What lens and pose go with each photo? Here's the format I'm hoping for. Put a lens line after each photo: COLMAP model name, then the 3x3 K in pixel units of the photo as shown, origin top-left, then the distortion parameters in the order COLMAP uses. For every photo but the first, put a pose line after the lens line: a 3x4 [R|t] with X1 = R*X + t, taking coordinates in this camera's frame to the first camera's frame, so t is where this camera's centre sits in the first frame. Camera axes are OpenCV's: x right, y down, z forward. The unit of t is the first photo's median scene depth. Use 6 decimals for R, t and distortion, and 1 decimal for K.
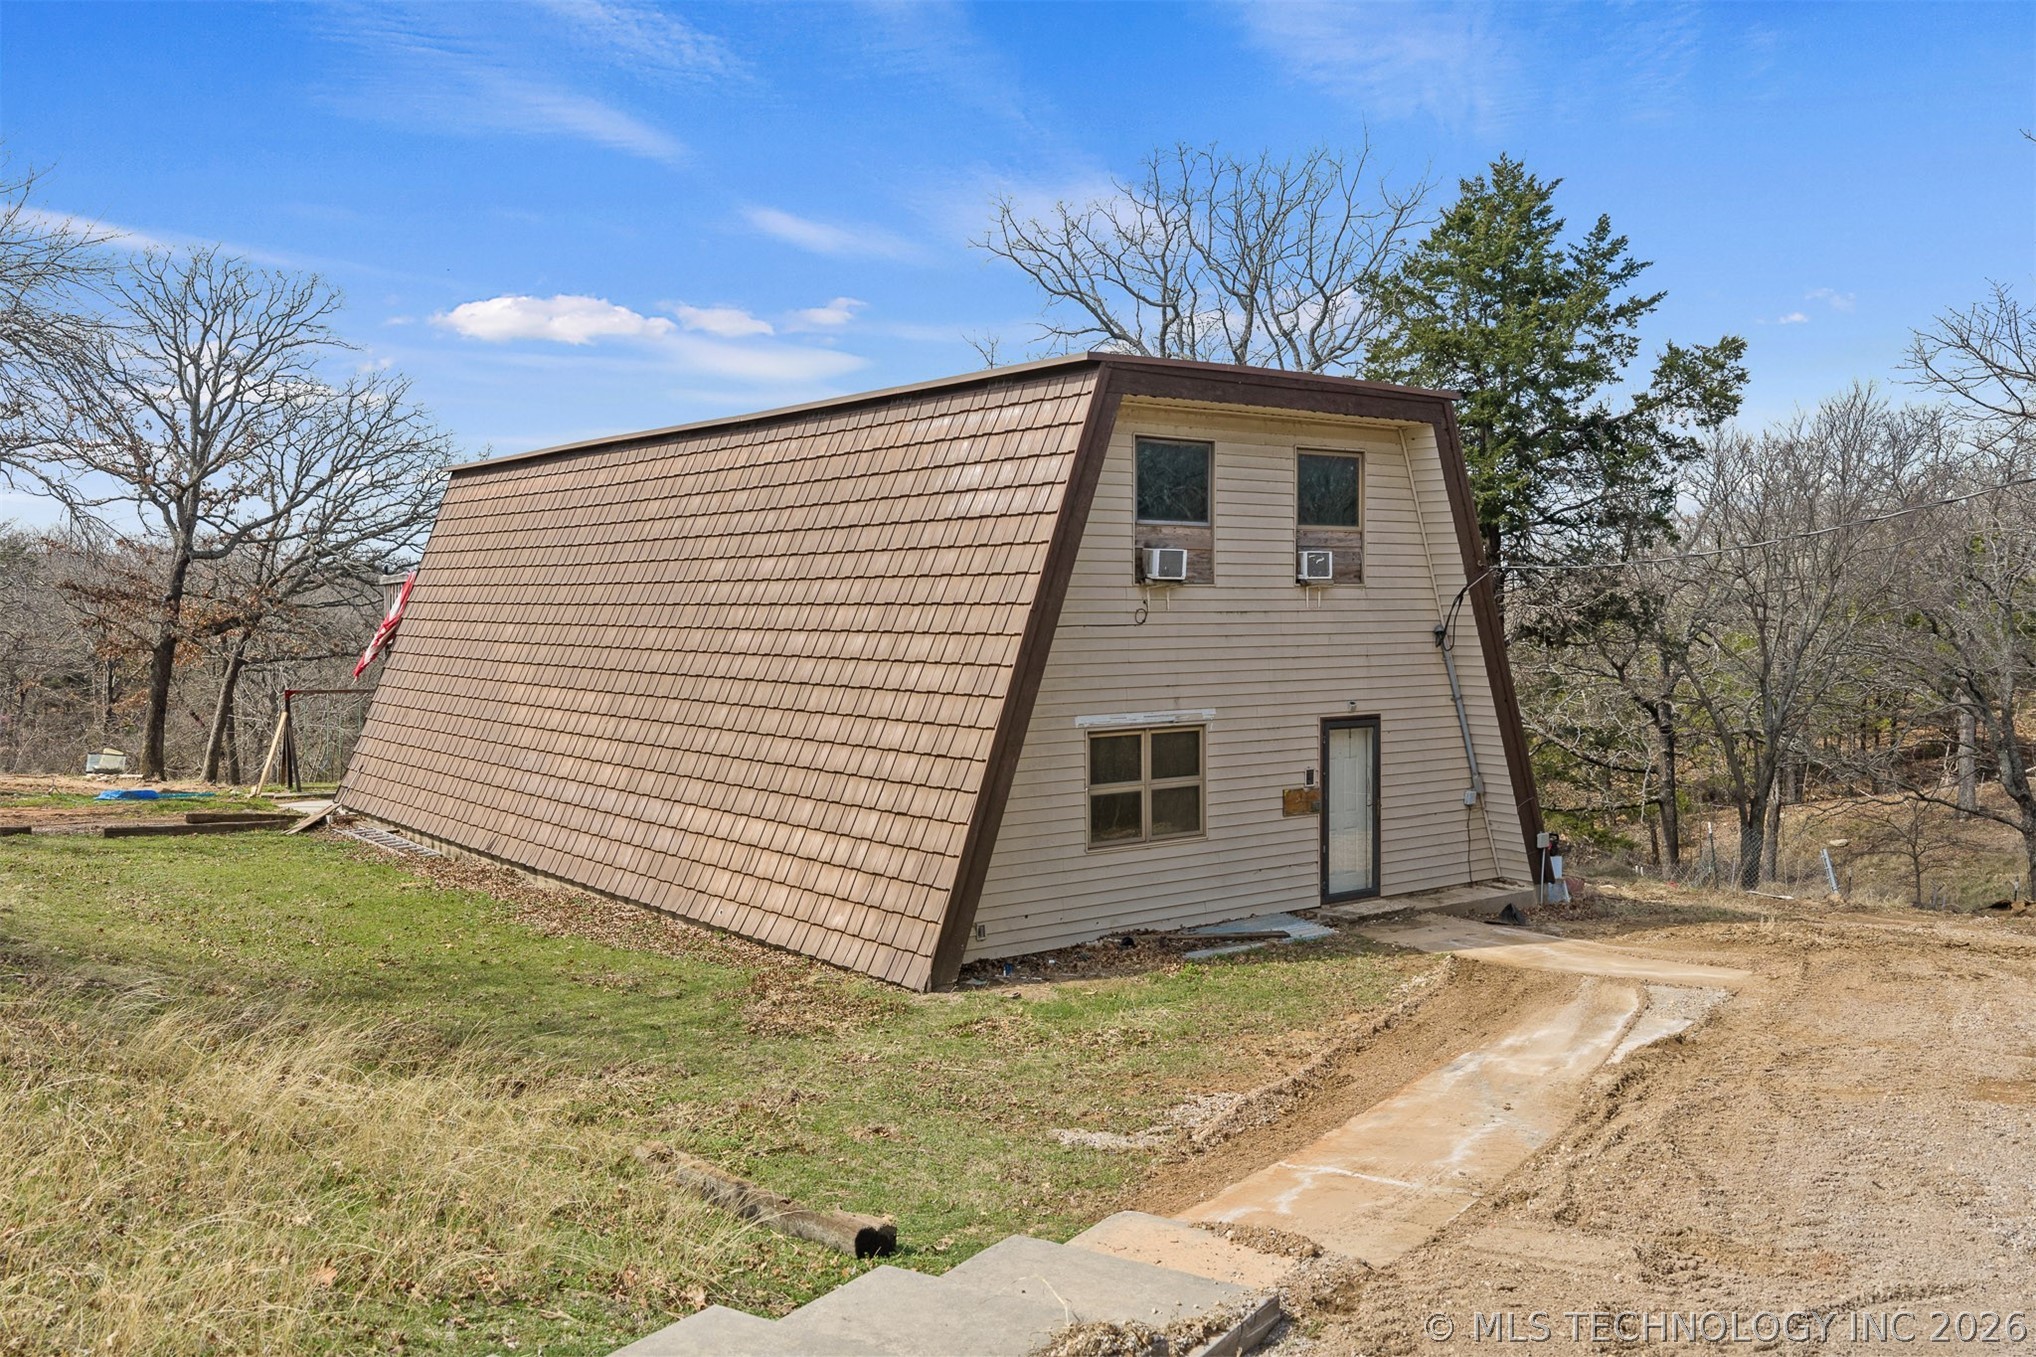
lens RADIAL K [[1706.7, 0, 1023.1], [0, 1706.7, 687.3], [0, 0, 1]] dist [0.036157, 0.000136]
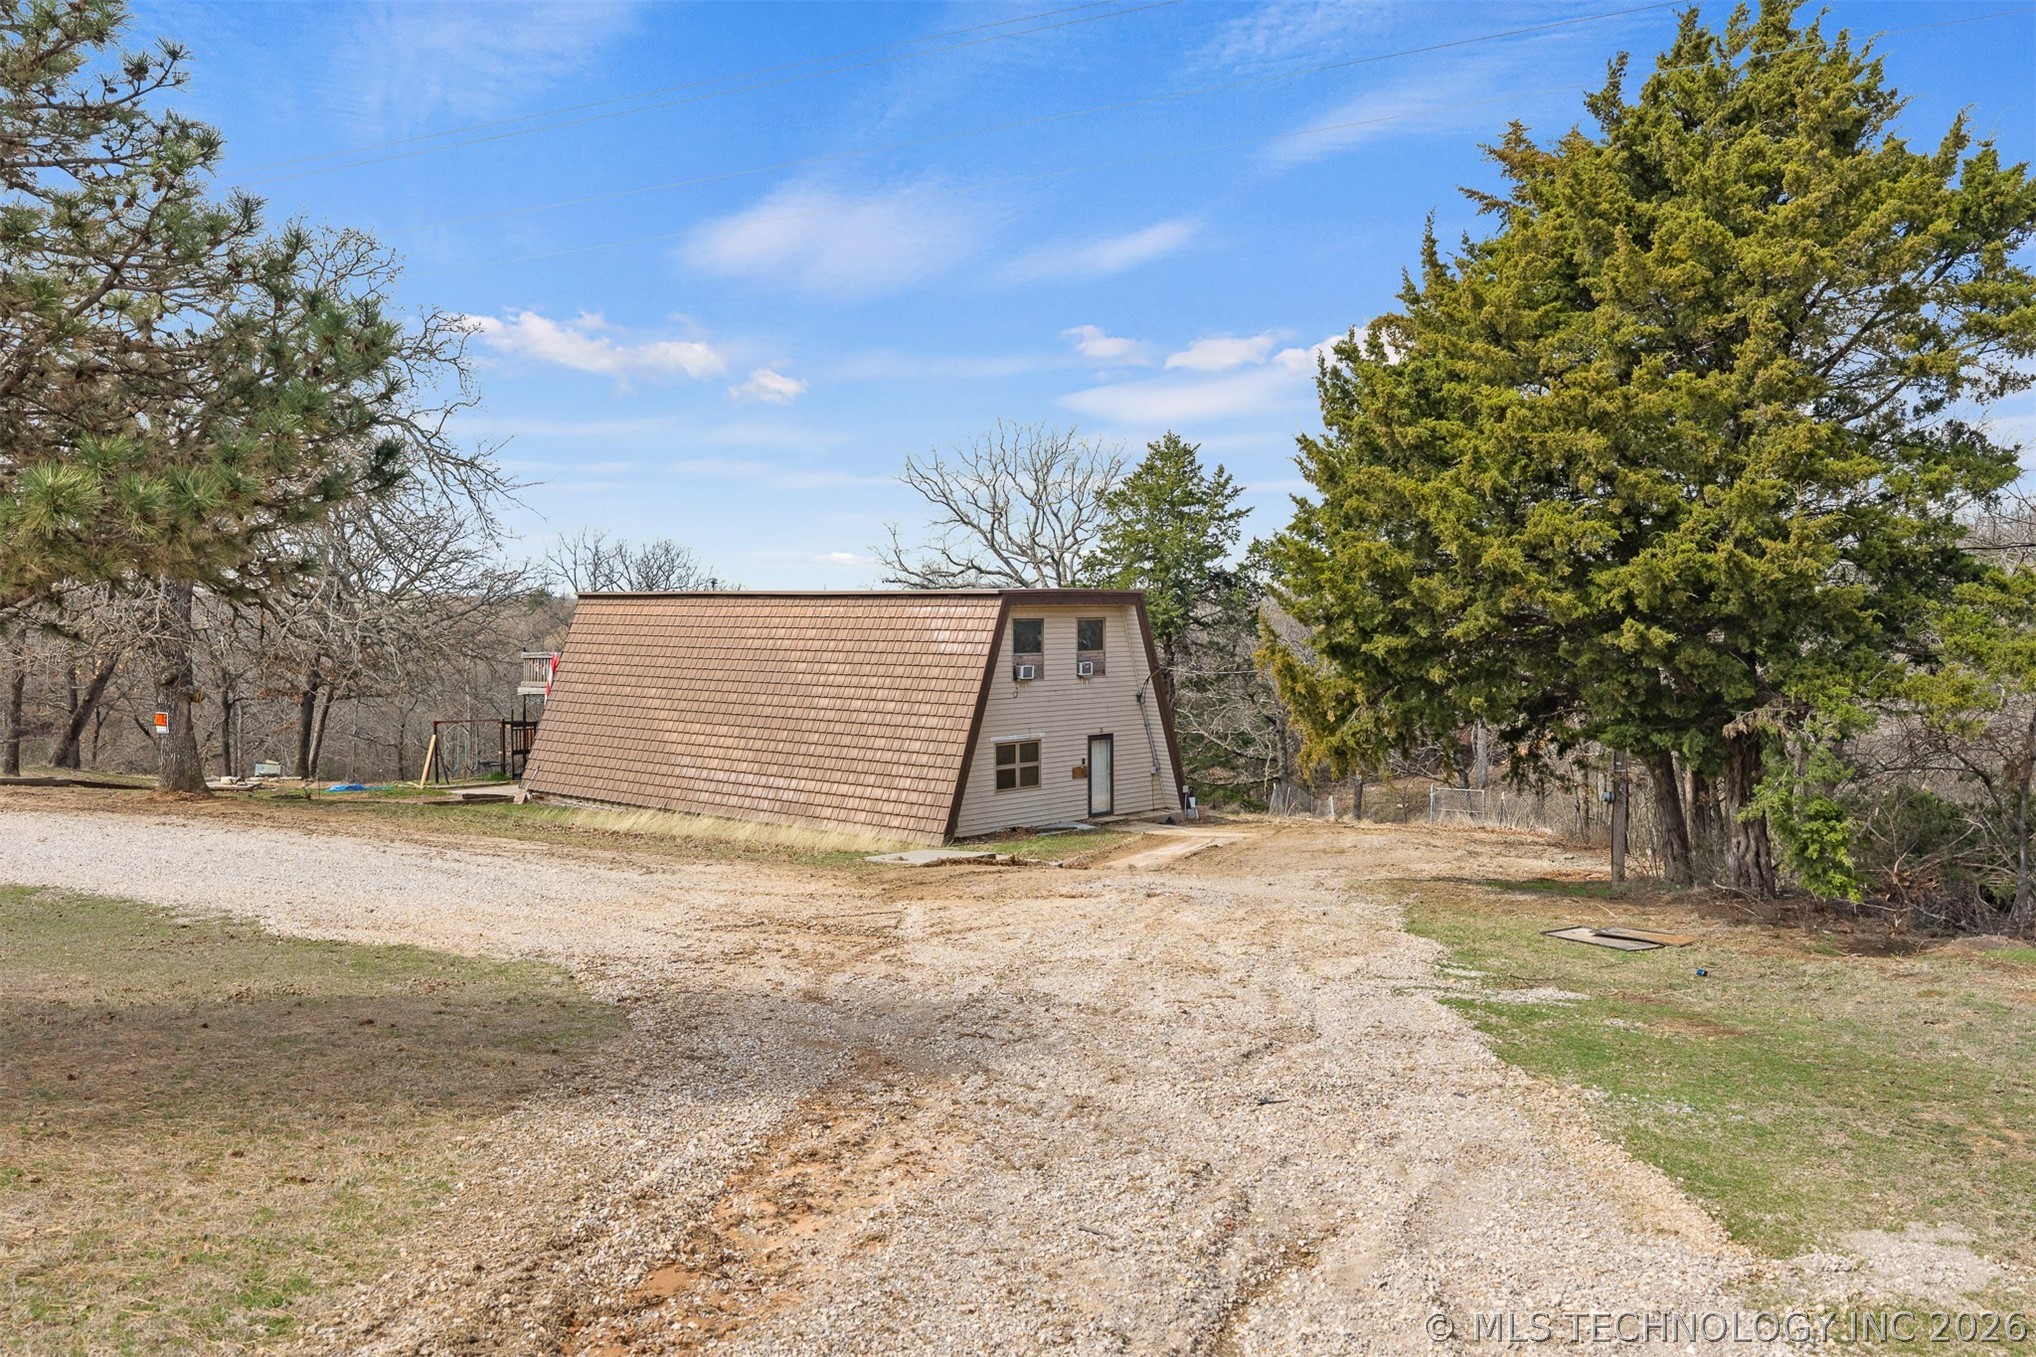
lens RADIAL K [[1706.7, 0, 1023.1], [0, 1706.7, 687.3], [0, 0, 1]] dist [0.036157, 0.000136]
pose [[0.986358, -0.008075, 0.164418, -0.280963], [0.008266, 0.999966, -0.000479, -0.045488], [-0.164409, 0.001832, 0.986391, -1.212720]]
